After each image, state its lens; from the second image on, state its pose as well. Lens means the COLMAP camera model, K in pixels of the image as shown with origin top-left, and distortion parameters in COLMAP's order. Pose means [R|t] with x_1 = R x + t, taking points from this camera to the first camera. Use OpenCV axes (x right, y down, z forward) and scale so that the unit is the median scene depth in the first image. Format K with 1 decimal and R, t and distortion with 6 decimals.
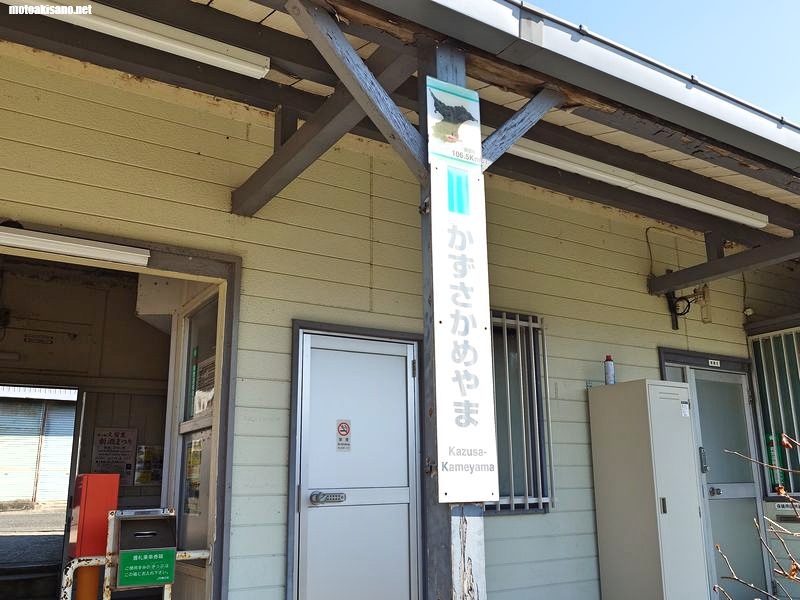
lens RADIAL K [[722.8, 0, 398.7], [0, 722.8, 305.6], [0, 0, 1]] dist [-0.012070, -0.012204]
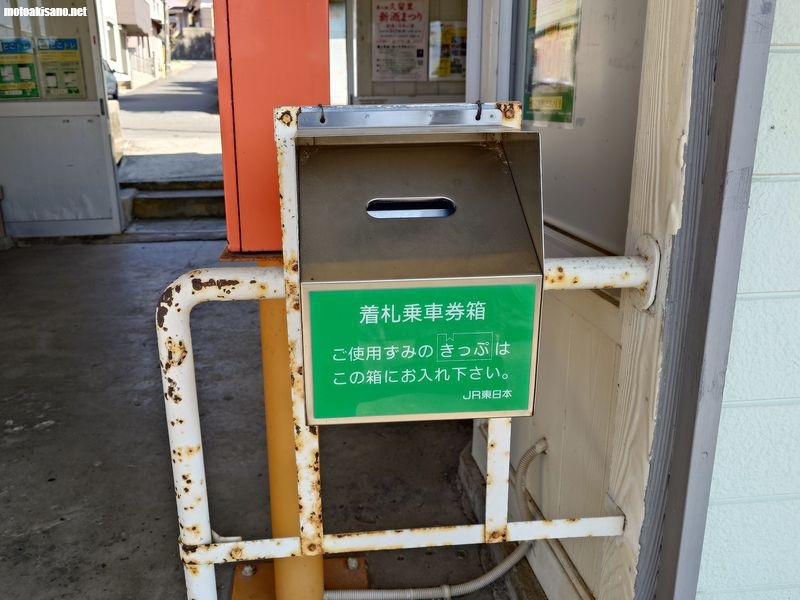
lens RADIAL K [[722.8, 0, 398.7], [0, 722.8, 305.6], [0, 0, 1]] dist [-0.012070, -0.012204]
pose [[0.922361, 0.115742, -0.368585, -0.260362], [0.087437, 0.866769, 0.490985, 0.225401], [0.376305, -0.485093, 0.789354, 0.785637]]
